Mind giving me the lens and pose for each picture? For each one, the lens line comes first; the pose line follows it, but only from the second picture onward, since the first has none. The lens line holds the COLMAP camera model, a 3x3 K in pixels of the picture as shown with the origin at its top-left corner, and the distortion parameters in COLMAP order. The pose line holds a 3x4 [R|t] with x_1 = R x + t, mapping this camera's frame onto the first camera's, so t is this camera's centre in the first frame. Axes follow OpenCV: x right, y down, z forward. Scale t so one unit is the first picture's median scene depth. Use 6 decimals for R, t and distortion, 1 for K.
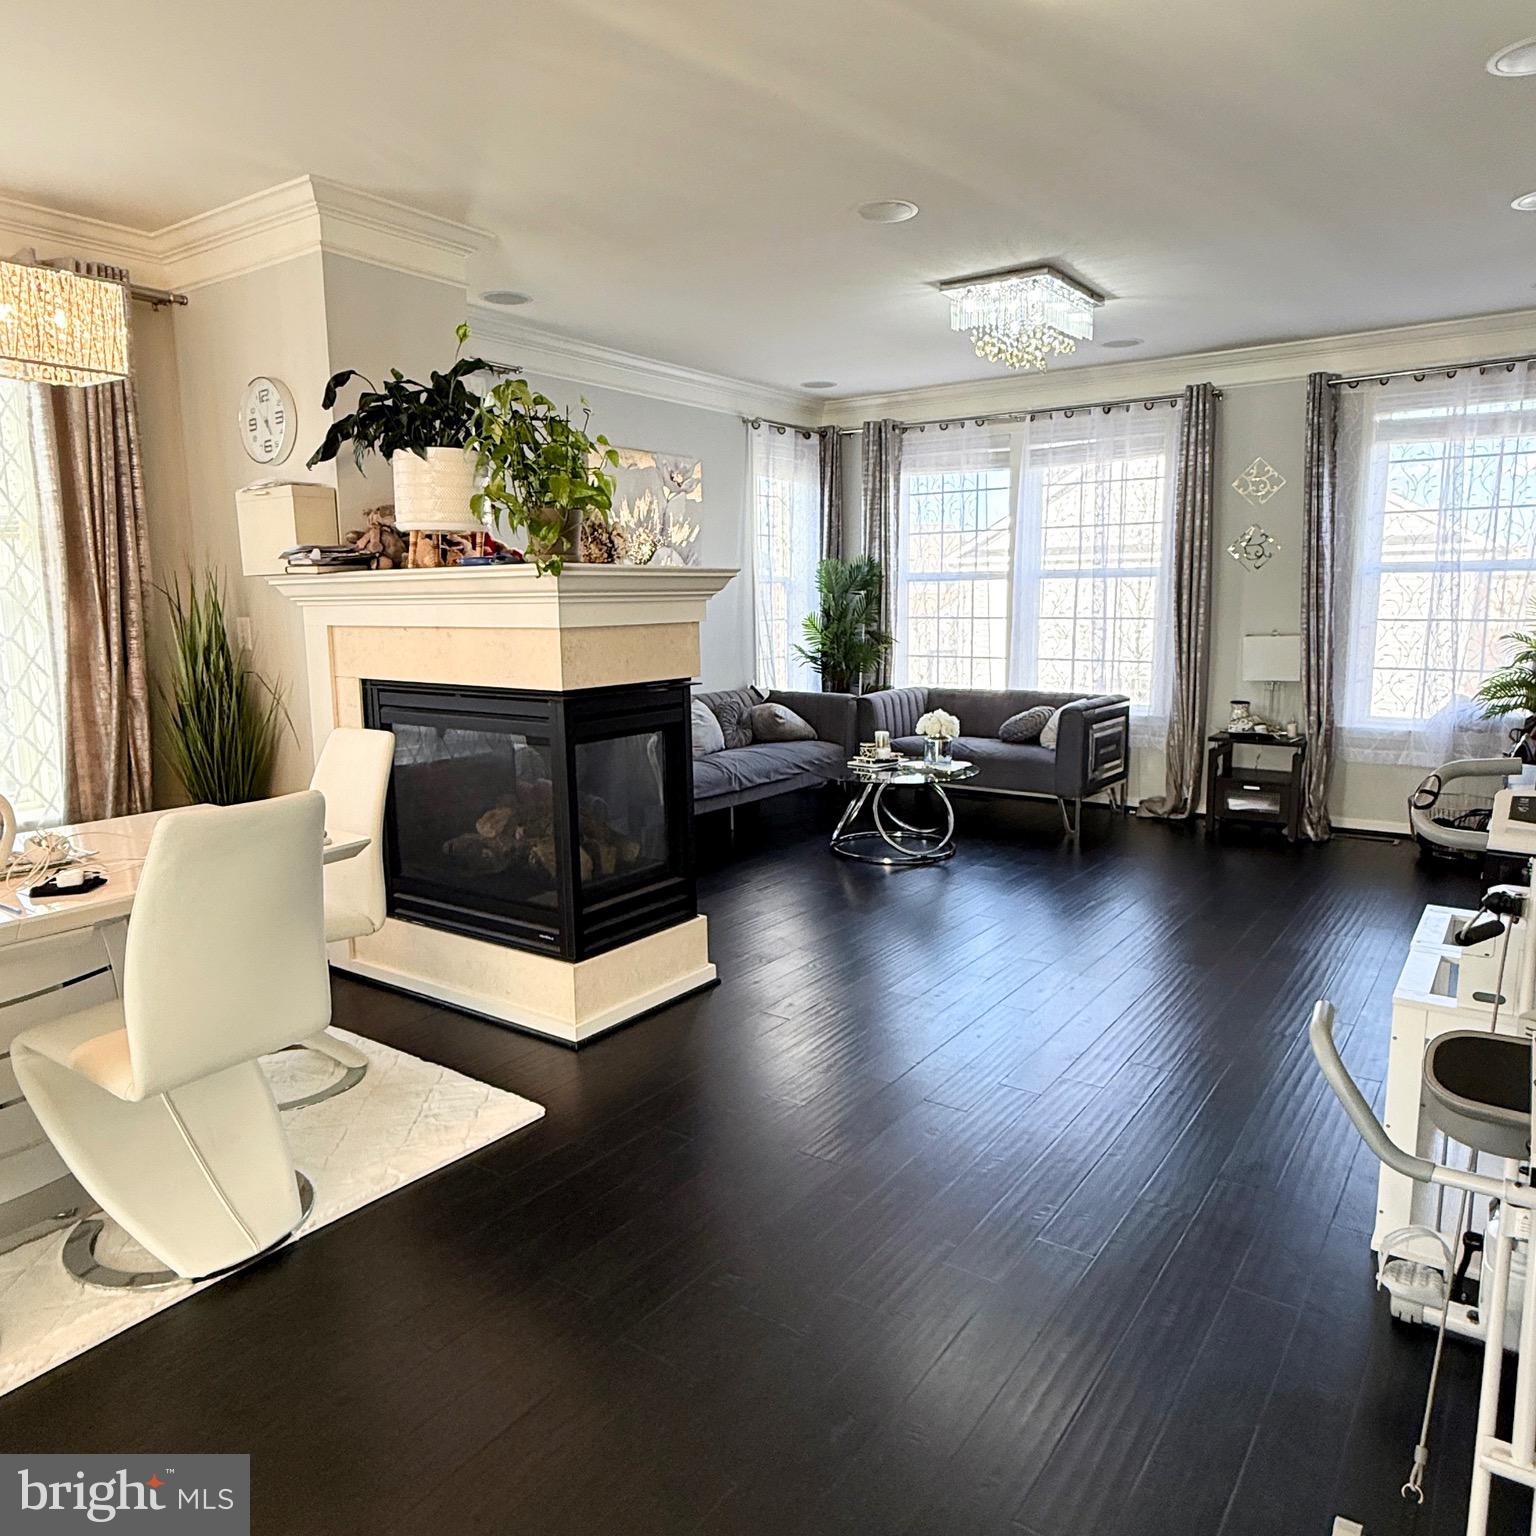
lens RADIAL K [[1111.7, 0, 777.4], [0, 1111.7, 763.1], [0, 0, 1]] dist [0.001406, 0.000685]
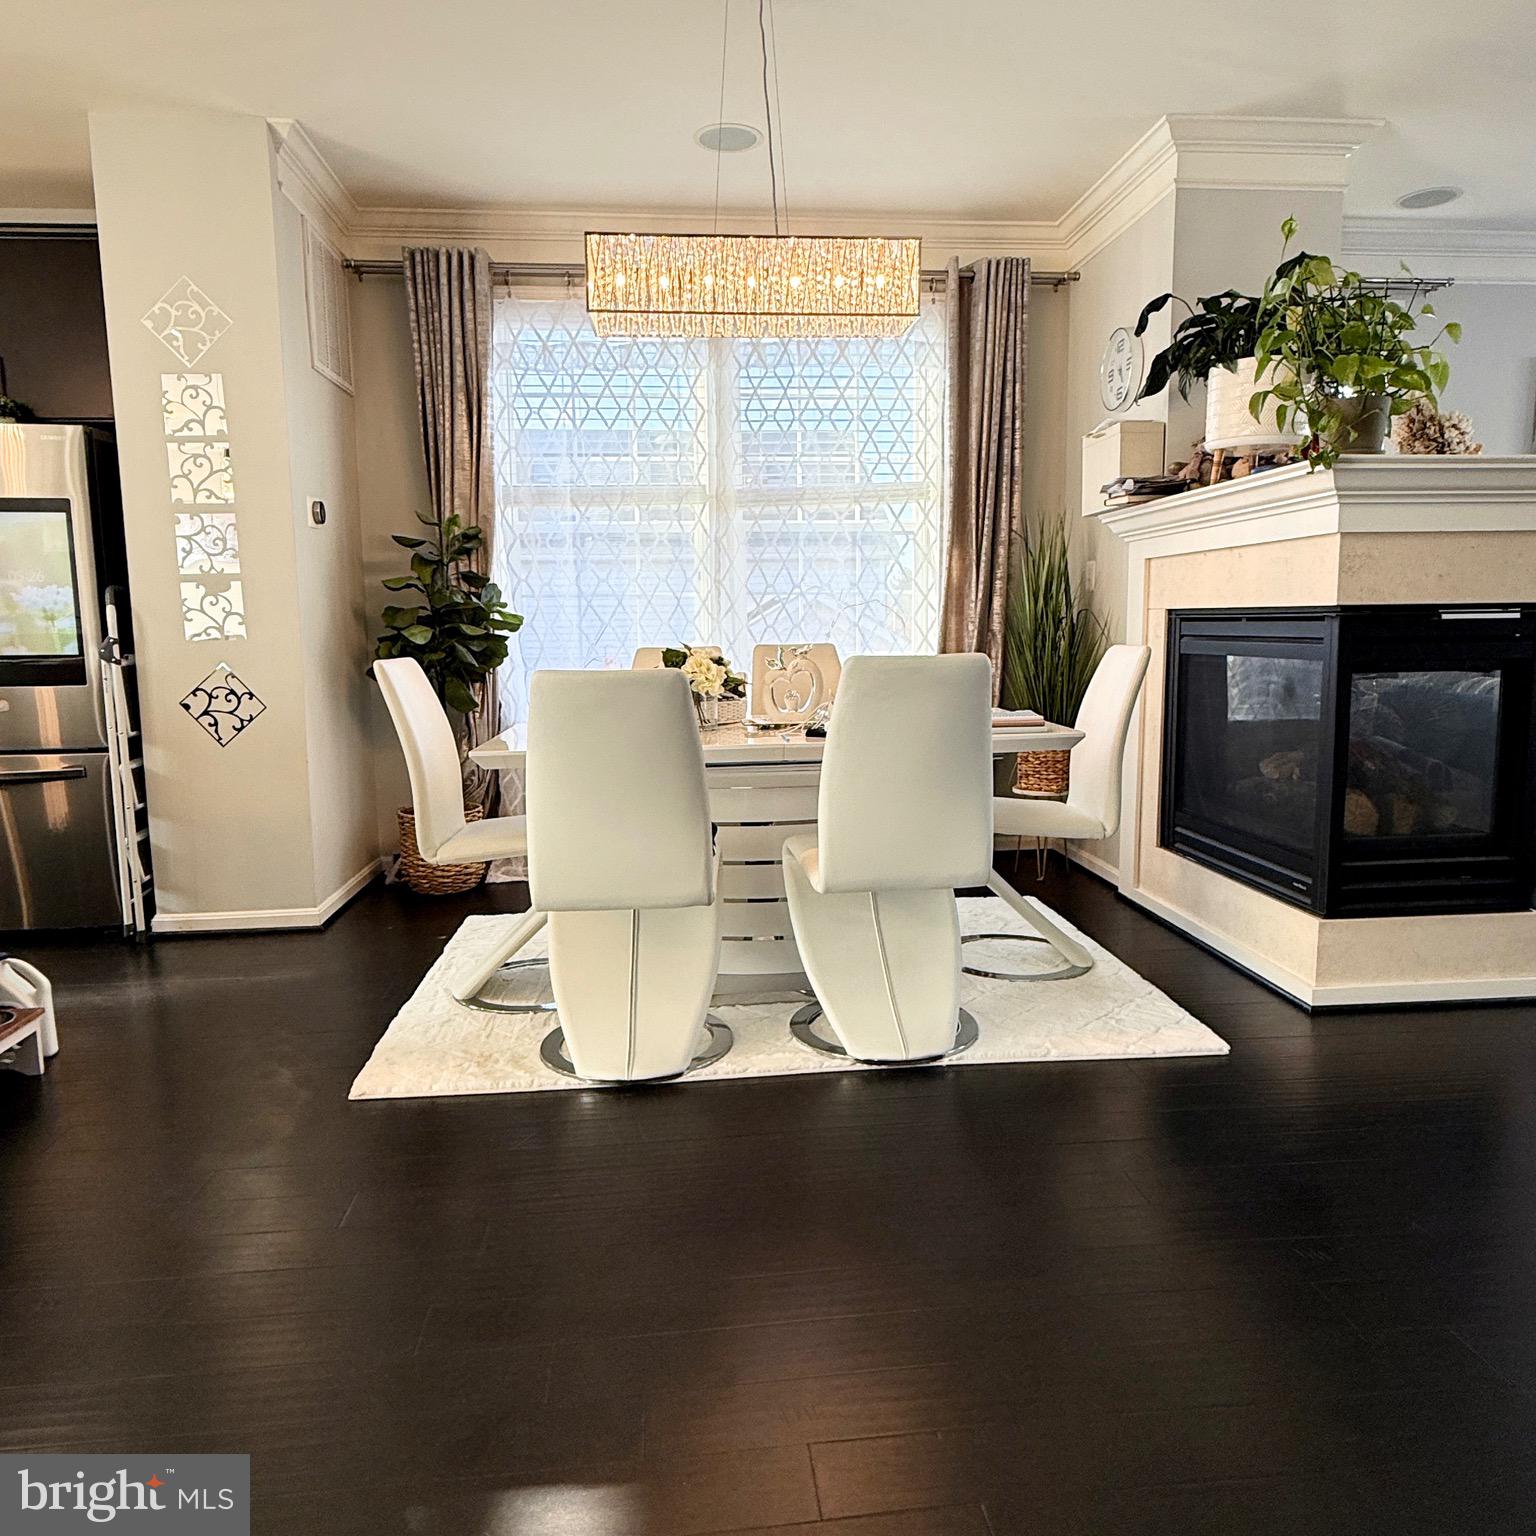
lens RADIAL K [[1111.7, 0, 767.4], [0, 1111.7, 770.4], [0, 0, 1]] dist [0.001406, 0.000685]
pose [[0.646376, 0.101422, -0.756248, 0.181231], [-0.109376, 0.993207, 0.039716, 0.073848], [0.755139, 0.057044, 0.653078, 0.080761]]
